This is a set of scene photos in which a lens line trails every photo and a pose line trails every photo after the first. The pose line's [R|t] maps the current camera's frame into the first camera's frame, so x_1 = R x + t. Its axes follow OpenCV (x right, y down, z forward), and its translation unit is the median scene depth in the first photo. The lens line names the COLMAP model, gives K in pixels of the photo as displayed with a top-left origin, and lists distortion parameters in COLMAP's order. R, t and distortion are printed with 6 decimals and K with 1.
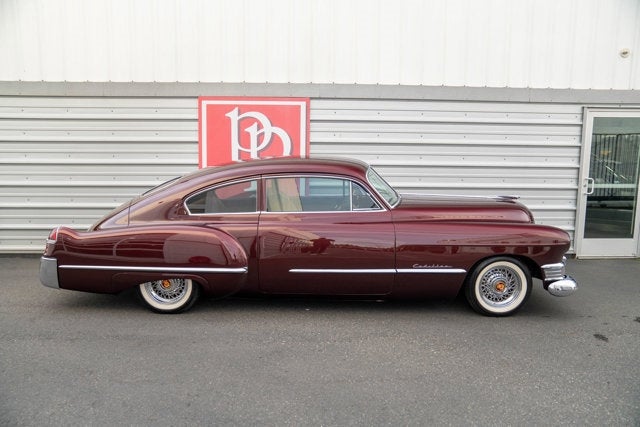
lens RADIAL K [[497.9, 0, 320.0], [0, 497.9, 213.5], [0, 0, 1]] dist [-0.115882, 0.178324]
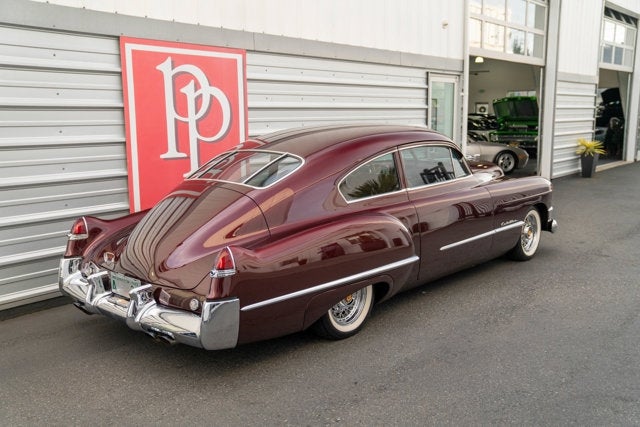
lens RADIAL K [[620.7, 0, 320.0], [0, 620.7, 213.5], [0, 0, 1]] dist [0.001811, 0.014049]
pose [[0.664038, -0.133285, 0.735723, -0.694080], [0.110132, 0.990686, 0.080073, -0.044310], [-0.739543, 0.027855, 0.672533, 0.265186]]
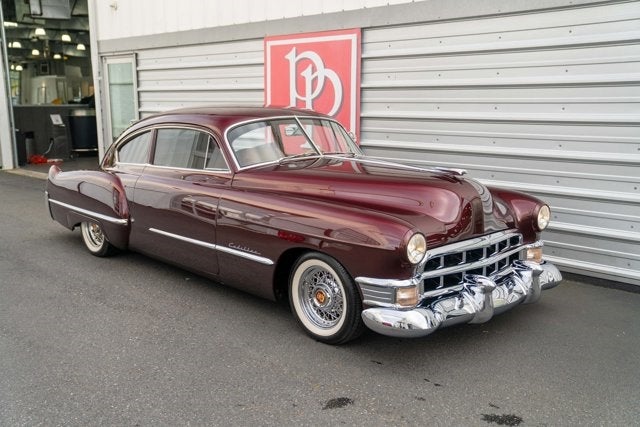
lens RADIAL K [[643.0, 0, 320.3], [0, 643.0, 225.7], [0, 0, 1]] dist [0.008048, 0.003215]
pose [[0.689850, 0.131015, -0.711998, 0.681663], [-0.084086, 0.991332, 0.100945, -0.026690], [0.719052, -0.009768, 0.694887, 0.263577]]
